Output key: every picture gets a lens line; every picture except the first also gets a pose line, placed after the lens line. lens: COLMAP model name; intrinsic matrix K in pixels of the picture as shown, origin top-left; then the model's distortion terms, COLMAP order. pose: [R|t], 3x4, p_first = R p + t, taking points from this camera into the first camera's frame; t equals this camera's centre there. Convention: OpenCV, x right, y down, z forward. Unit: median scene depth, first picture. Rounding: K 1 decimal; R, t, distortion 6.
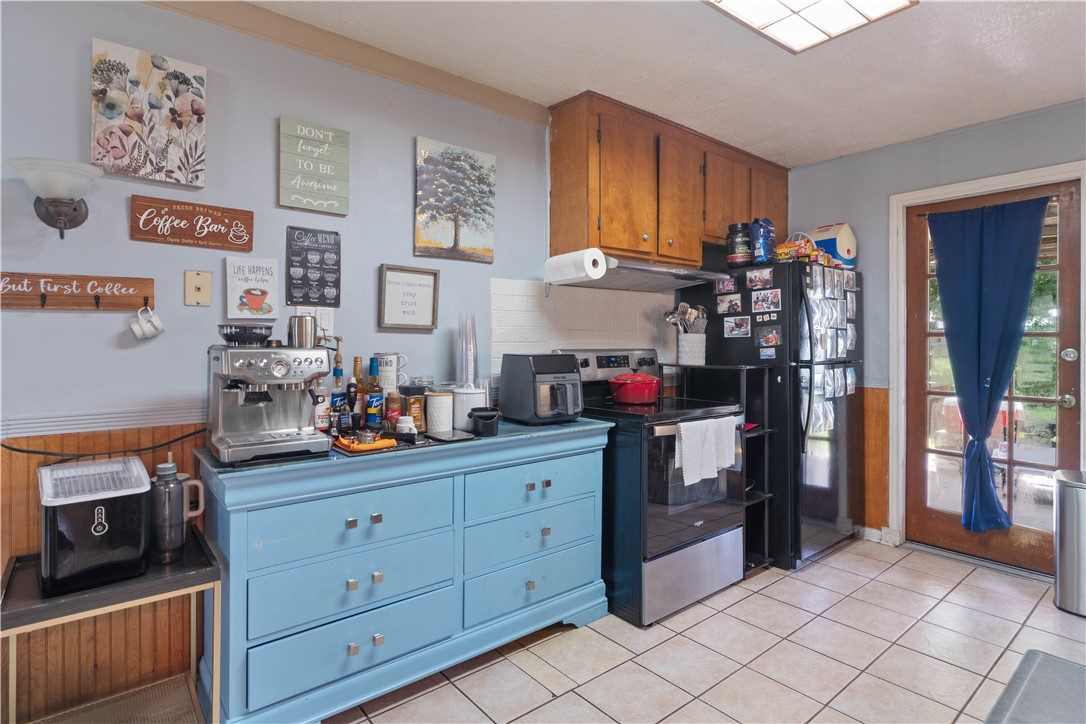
lens RADIAL K [[566.9, 0, 544.1], [0, 566.9, 341.3], [0, 0, 1]] dist [-0.000834, -0.000083]
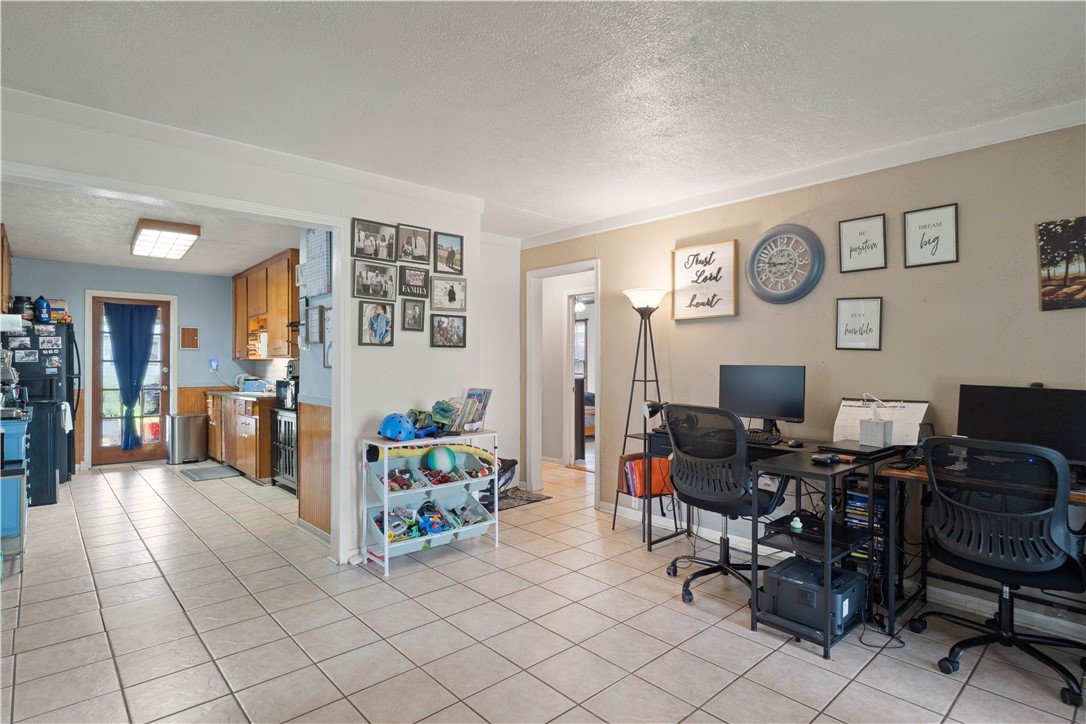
lens RADIAL K [[563.3, 0, 541.4], [0, 563.3, 364.1], [0, 0, 1]] dist [-0.002784, 0.000171]
pose [[-0.037436, -0.000215, 0.999299, -1.590414], [-0.000121, 1.000000, 0.000210, -0.002122], [-0.999299, -0.000113, -0.037436, -0.563143]]
